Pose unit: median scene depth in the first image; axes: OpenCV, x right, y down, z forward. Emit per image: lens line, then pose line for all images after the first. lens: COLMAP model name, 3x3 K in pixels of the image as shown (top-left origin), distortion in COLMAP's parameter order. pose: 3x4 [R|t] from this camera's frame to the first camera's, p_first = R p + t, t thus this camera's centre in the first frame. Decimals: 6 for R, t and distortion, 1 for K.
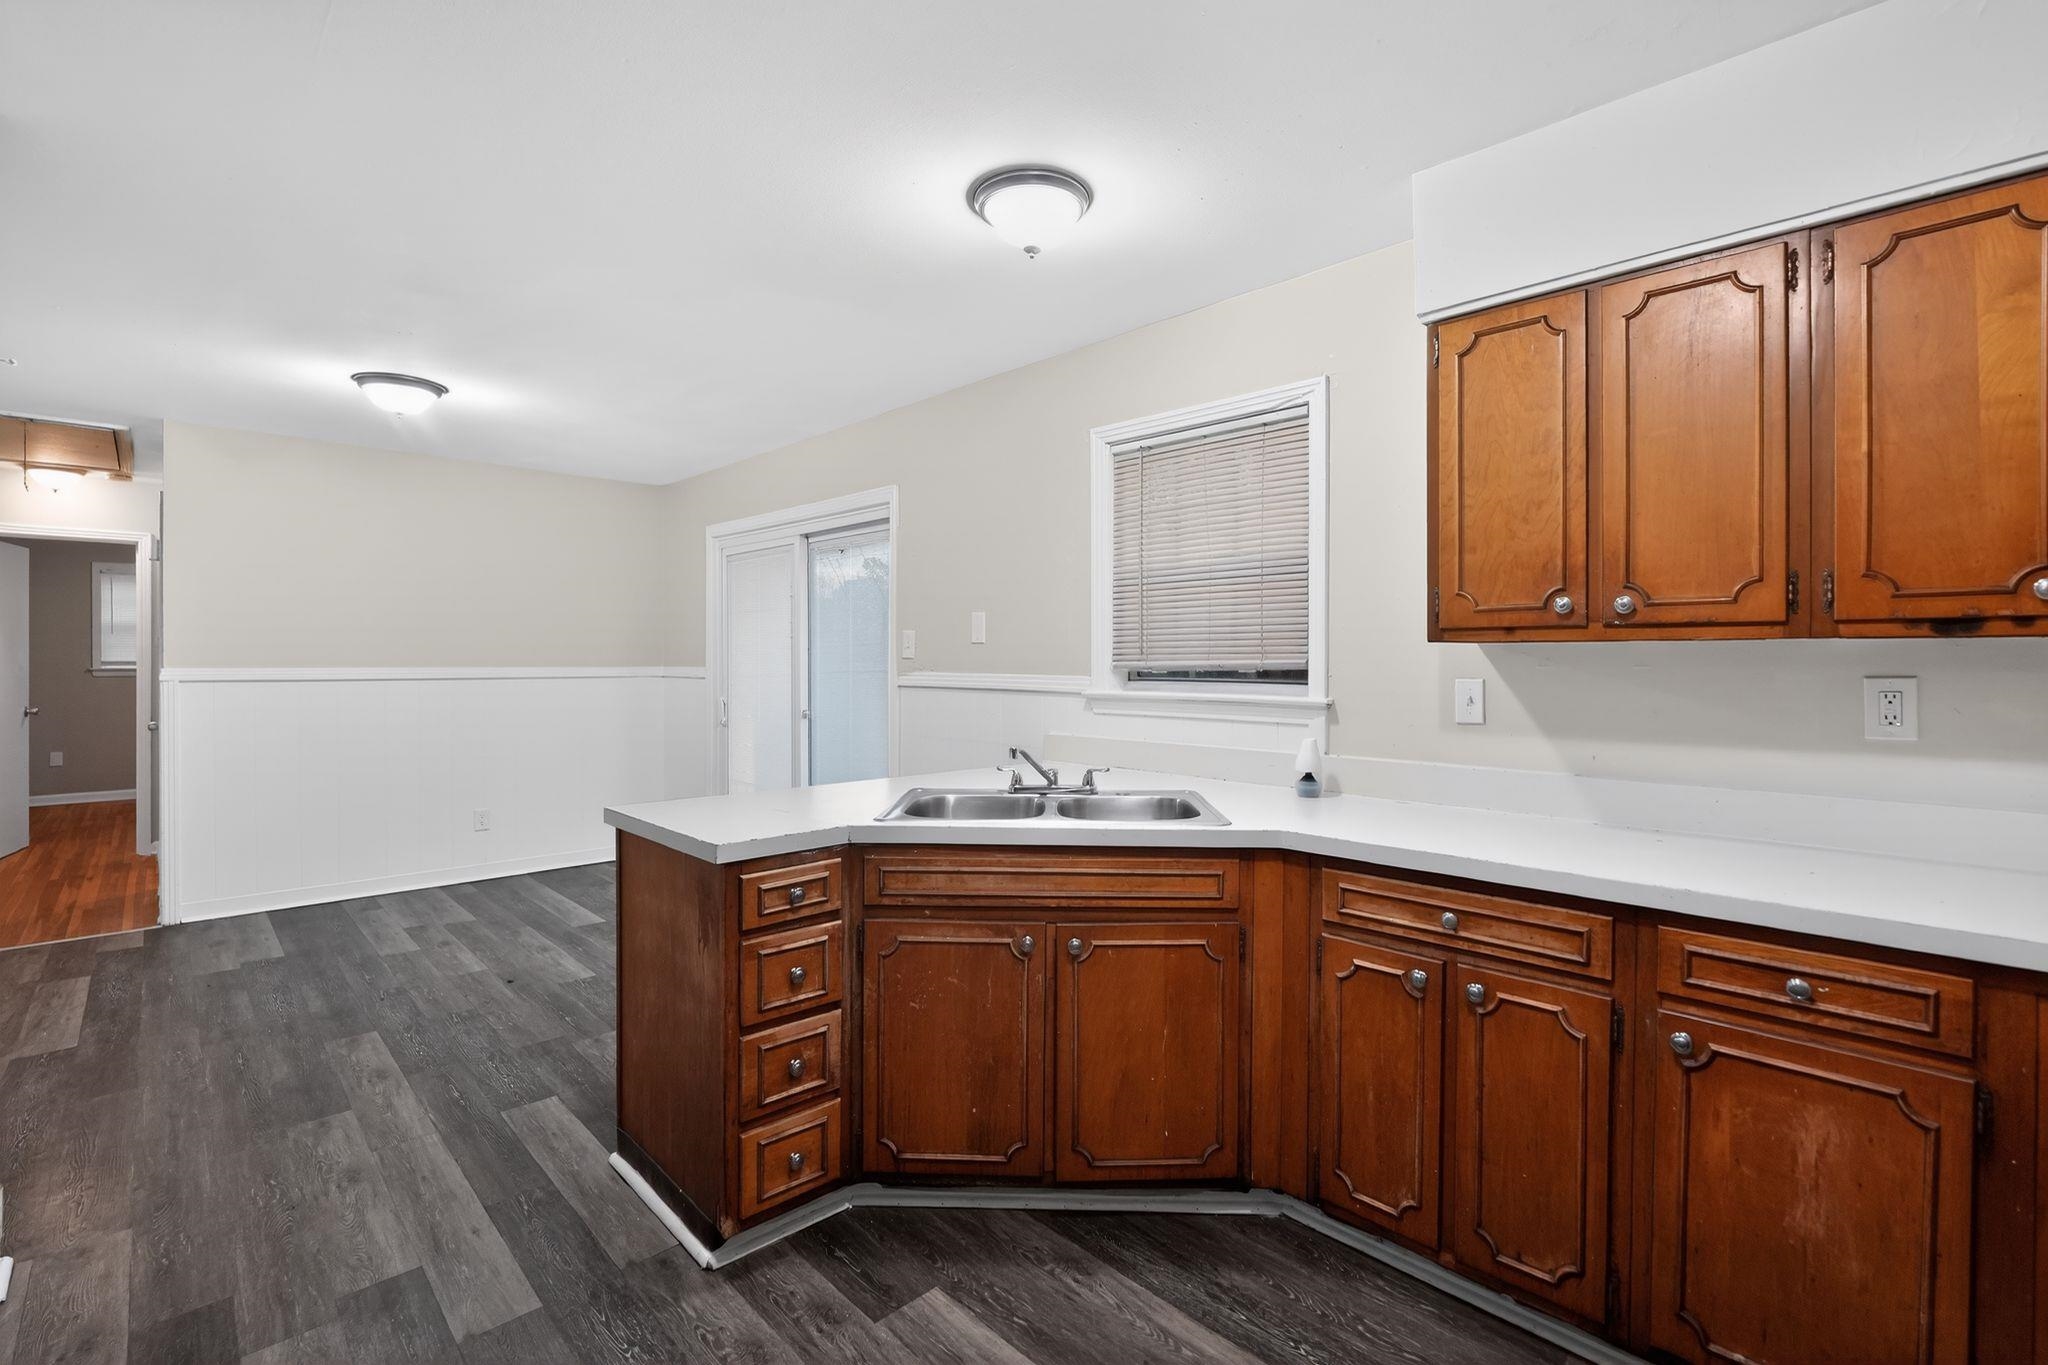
lens RADIAL K [[922.0, 0, 1003.6], [0, 922.0, 660.1], [0, 0, 1]] dist [-0.018689, -0.000028]
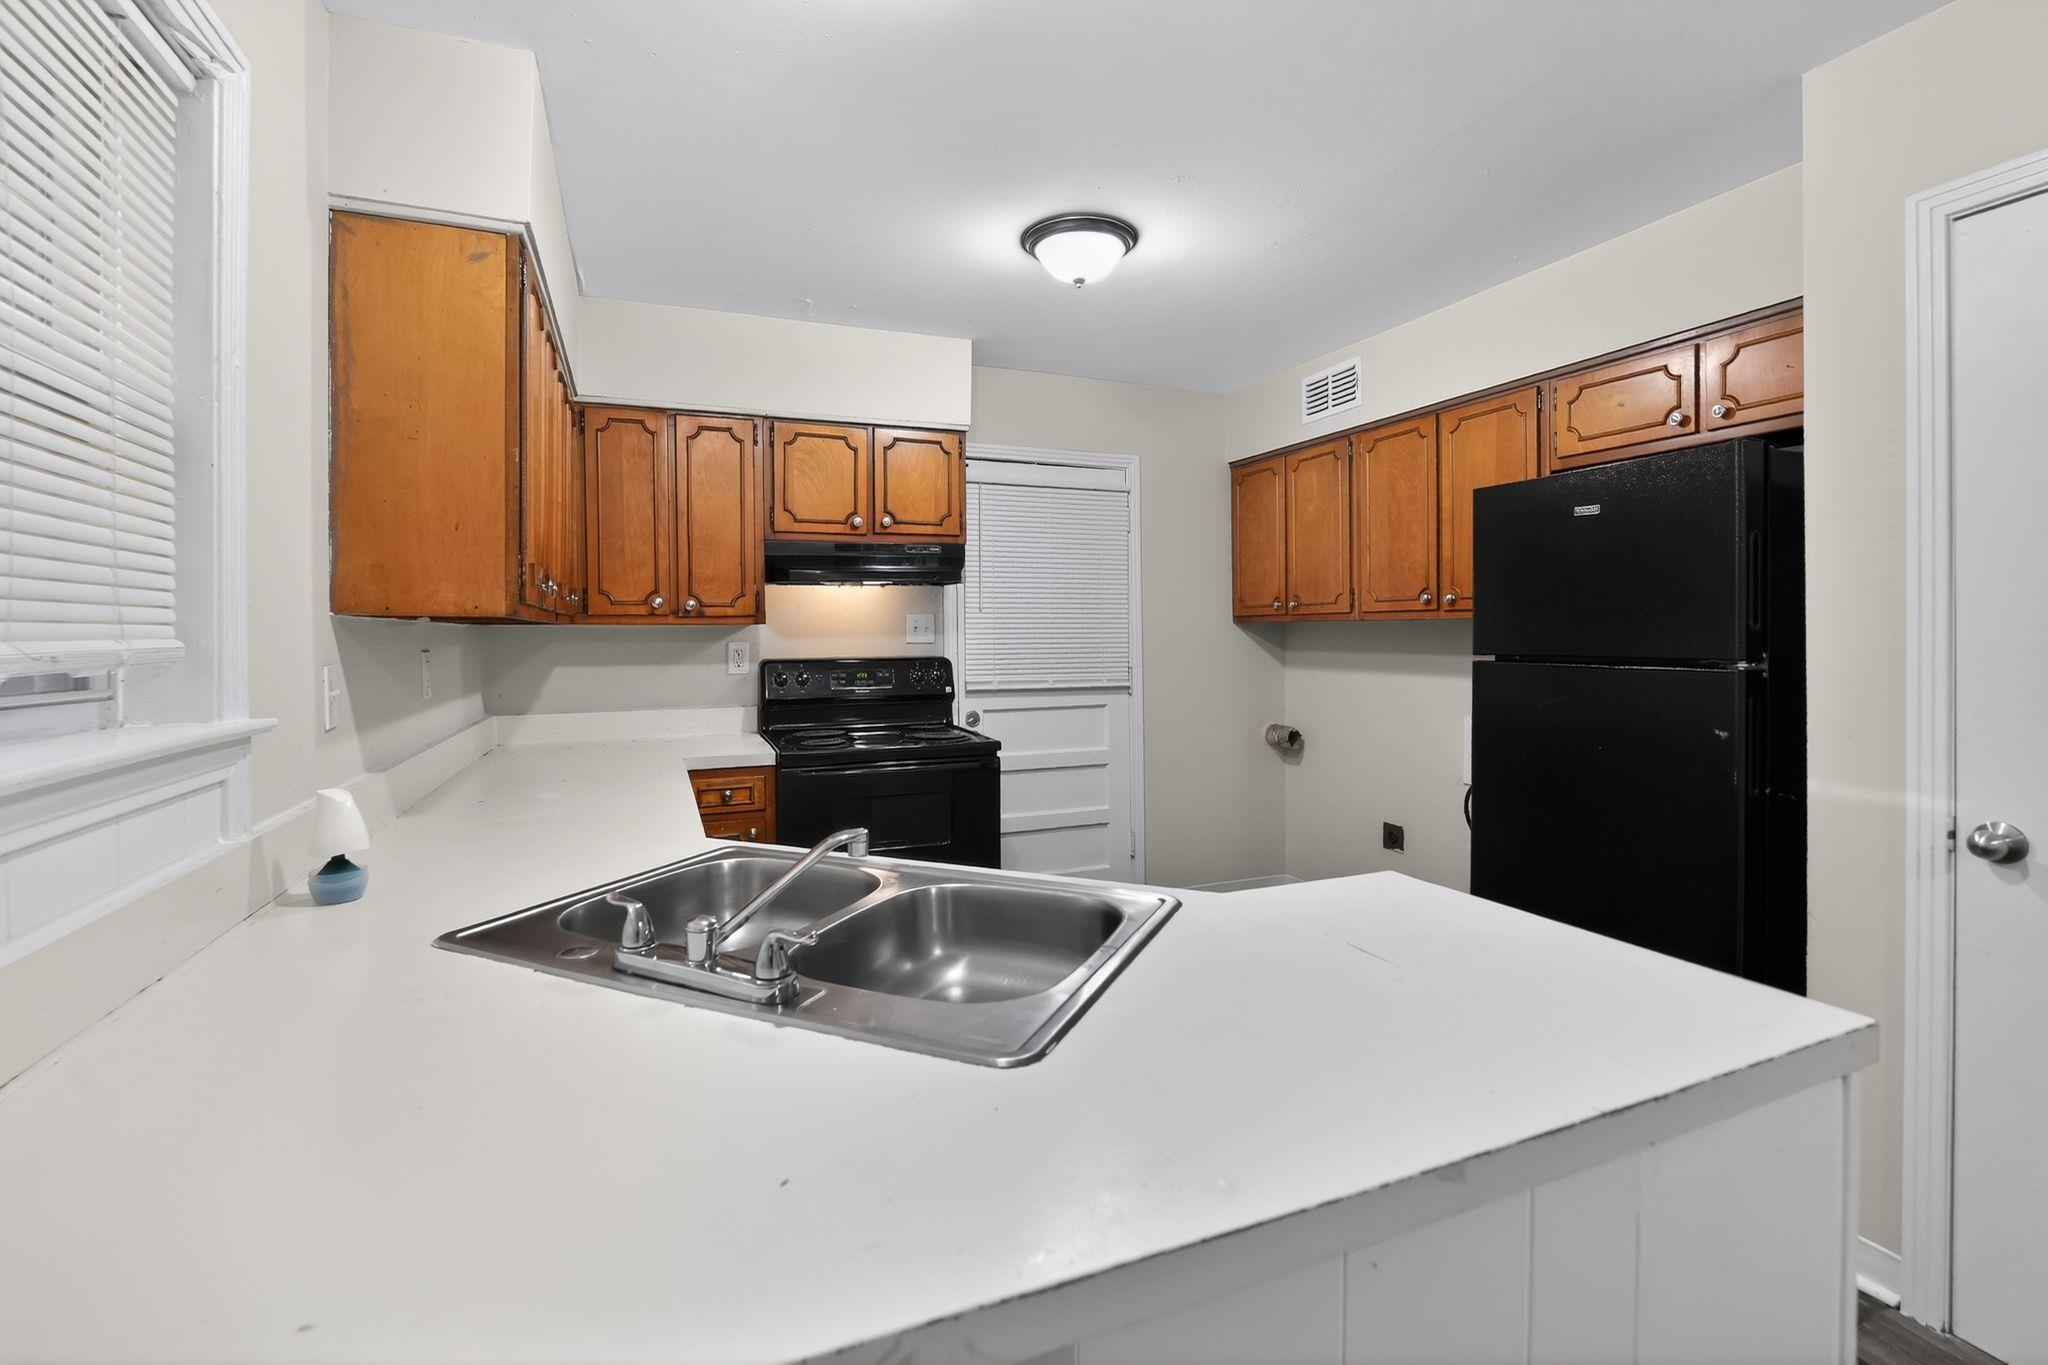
lens RADIAL K [[914.2, 0, 1021.7], [0, 914.2, 647.6], [0, 0, 1]] dist [-0.012762, 0.000451]
pose [[-0.938174, 0.000700, 0.346163, -0.273529], [0.006393, 0.999862, 0.015303, -0.000308], [-0.346105, 0.016570, -0.938049, 1.812139]]
